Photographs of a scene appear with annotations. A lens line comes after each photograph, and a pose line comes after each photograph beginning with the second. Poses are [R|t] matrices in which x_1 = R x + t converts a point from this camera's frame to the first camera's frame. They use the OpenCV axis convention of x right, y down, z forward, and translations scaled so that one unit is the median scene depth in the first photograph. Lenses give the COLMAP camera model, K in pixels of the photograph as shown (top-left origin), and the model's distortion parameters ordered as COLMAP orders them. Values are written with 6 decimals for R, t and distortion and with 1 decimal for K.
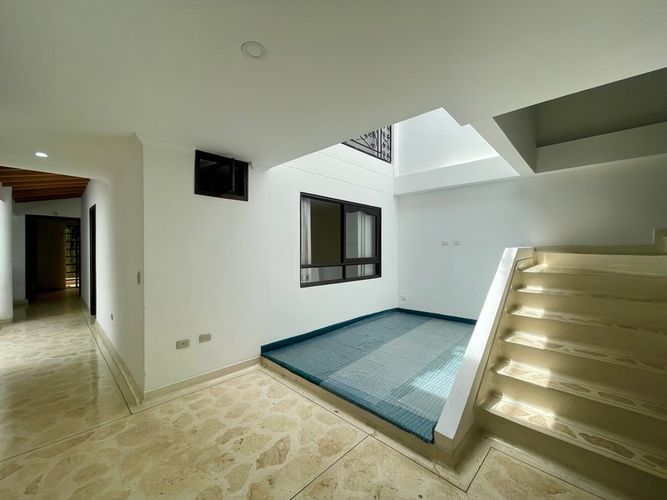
lens RADIAL K [[269.0, 0, 333.0], [0, 269.0, 249.8], [0, 0, 1]] dist [-0.000105, -0.000247]
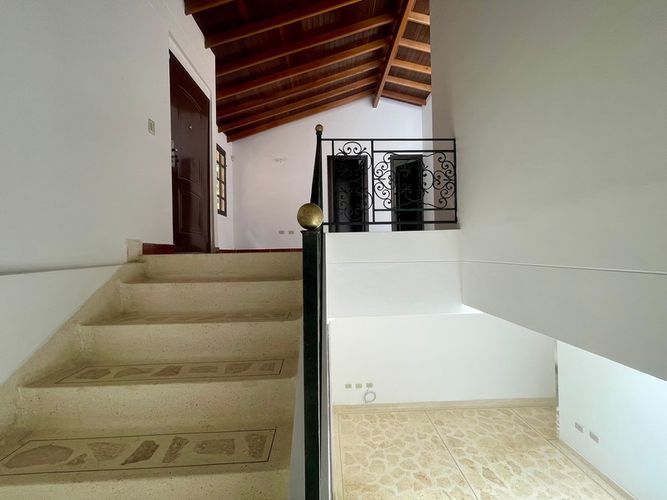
lens RADIAL K [[269.0, 0, 333.0], [0, 269.0, 249.8], [0, 0, 1]] dist [-0.000105, -0.000247]
pose [[-0.699530, 0.007367, -0.714566, 1.619909], [0.009965, 0.999950, 0.000554, -0.714412], [0.714534, -0.006733, -0.699568, 1.318756]]
